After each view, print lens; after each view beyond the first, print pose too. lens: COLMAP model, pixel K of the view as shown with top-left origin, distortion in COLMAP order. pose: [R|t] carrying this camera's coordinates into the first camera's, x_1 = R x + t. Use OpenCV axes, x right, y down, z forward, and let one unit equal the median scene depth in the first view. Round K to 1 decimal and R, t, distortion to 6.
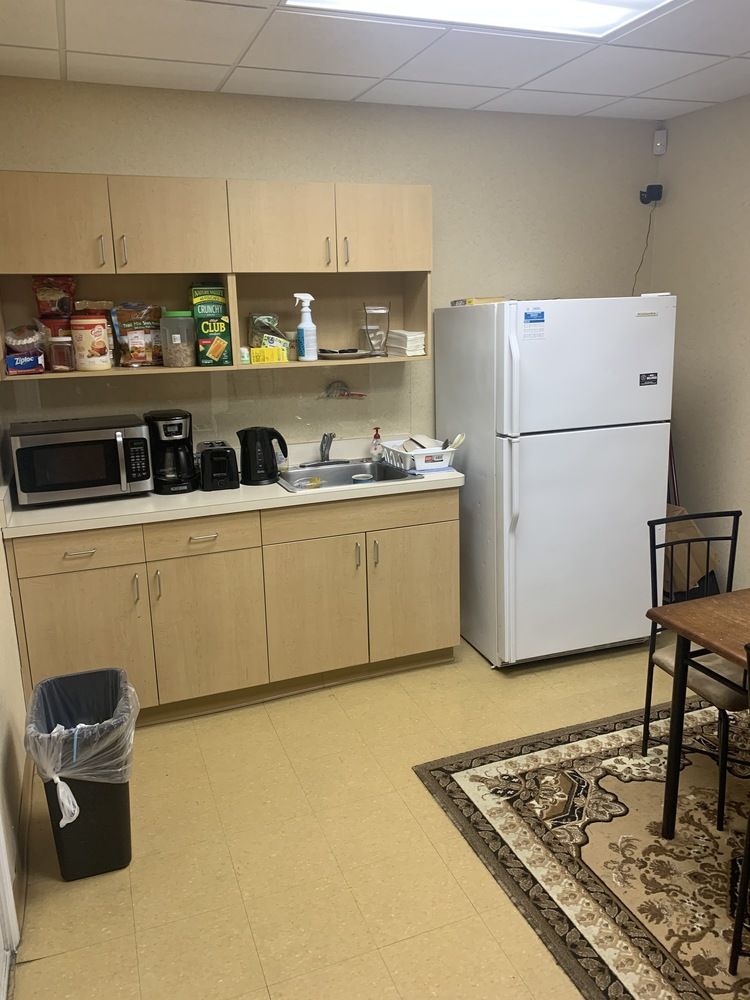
lens RADIAL K [[770.6, 0, 375.2], [0, 770.6, 494.6], [0, 0, 1]] dist [0.012227, -0.002086]
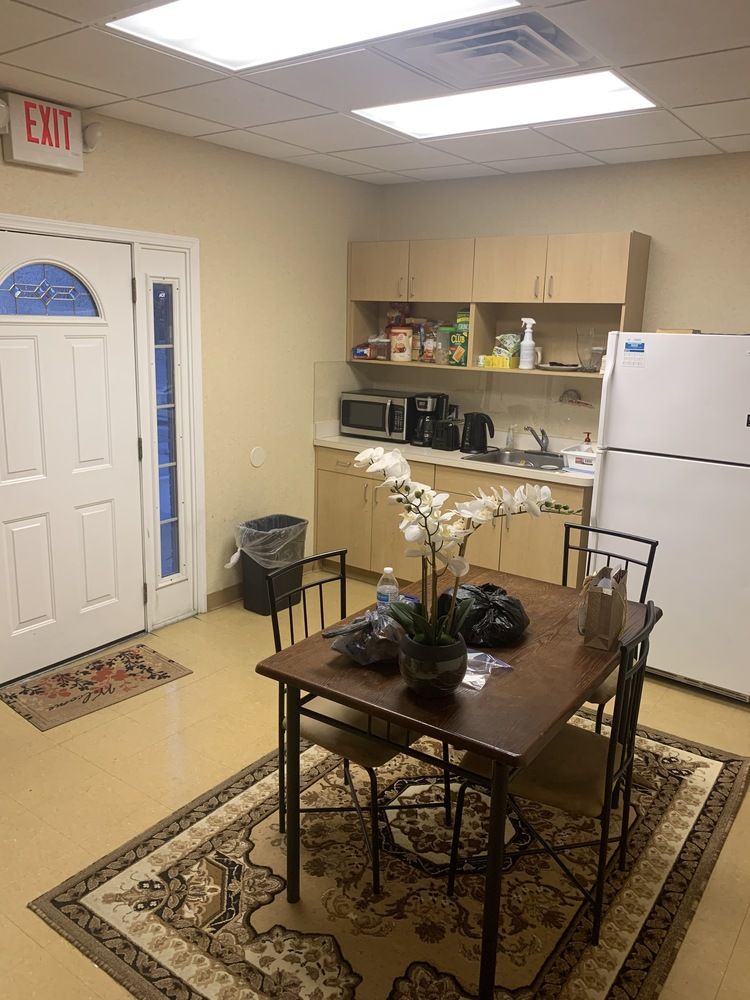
lens RADIAL K [[770.6, 0, 375.2], [0, 770.6, 501.0], [0, 0, 1]] dist [0.012227, -0.002086]
pose [[0.541988, 0.230394, -0.808188, 0.950910], [-0.231283, 0.965442, 0.120121, -0.059891], [0.807934, 0.121816, 0.576544, 0.068449]]
